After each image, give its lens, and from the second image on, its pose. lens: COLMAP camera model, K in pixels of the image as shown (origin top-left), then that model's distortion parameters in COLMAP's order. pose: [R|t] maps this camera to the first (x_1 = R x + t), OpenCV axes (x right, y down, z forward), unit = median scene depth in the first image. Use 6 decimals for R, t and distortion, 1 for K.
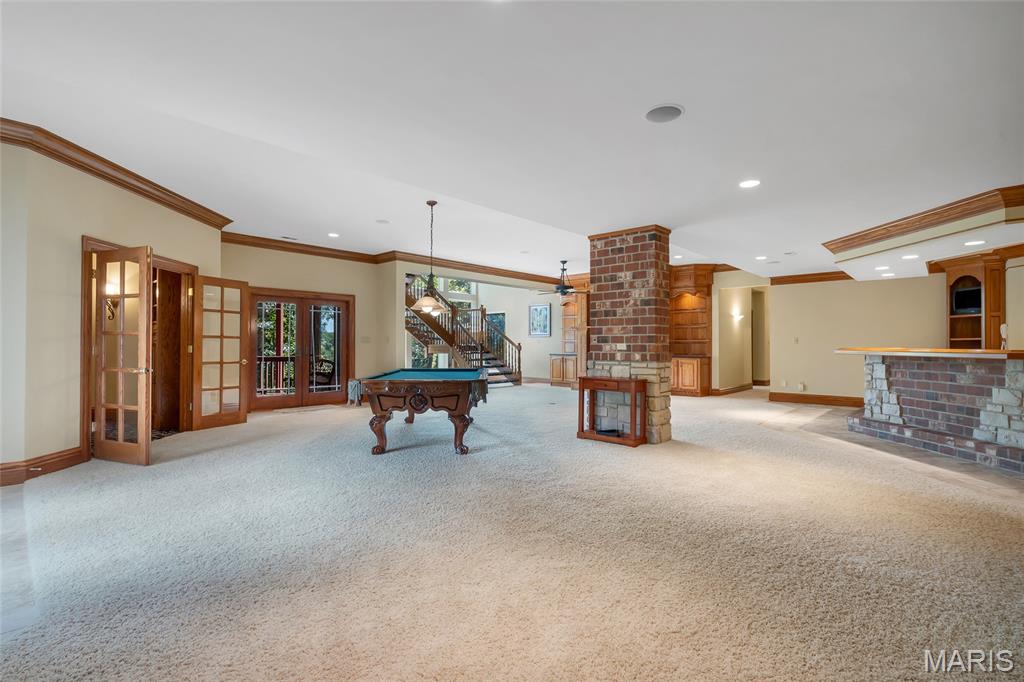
lens RADIAL K [[471.4, 0, 512.0], [0, 471.4, 341.0], [0, 0, 1]] dist [-0.000794, 0.000087]
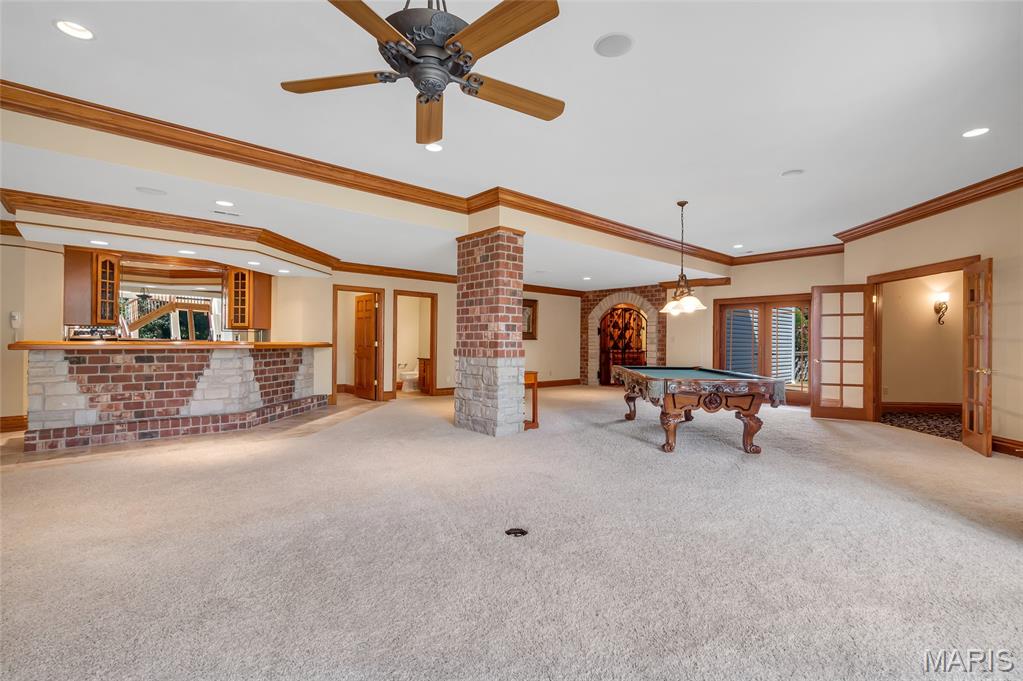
lens RADIAL K [[470.9, 0, 511.5], [0, 470.9, 340.5], [0, 0, 1]] dist [-0.000794, 0.000087]
pose [[-0.996309, -0.009574, 0.085306, 0.106437], [-0.010633, 0.999872, -0.011975, 0.018608], [-0.085181, -0.012838, -0.996283, 2.049715]]
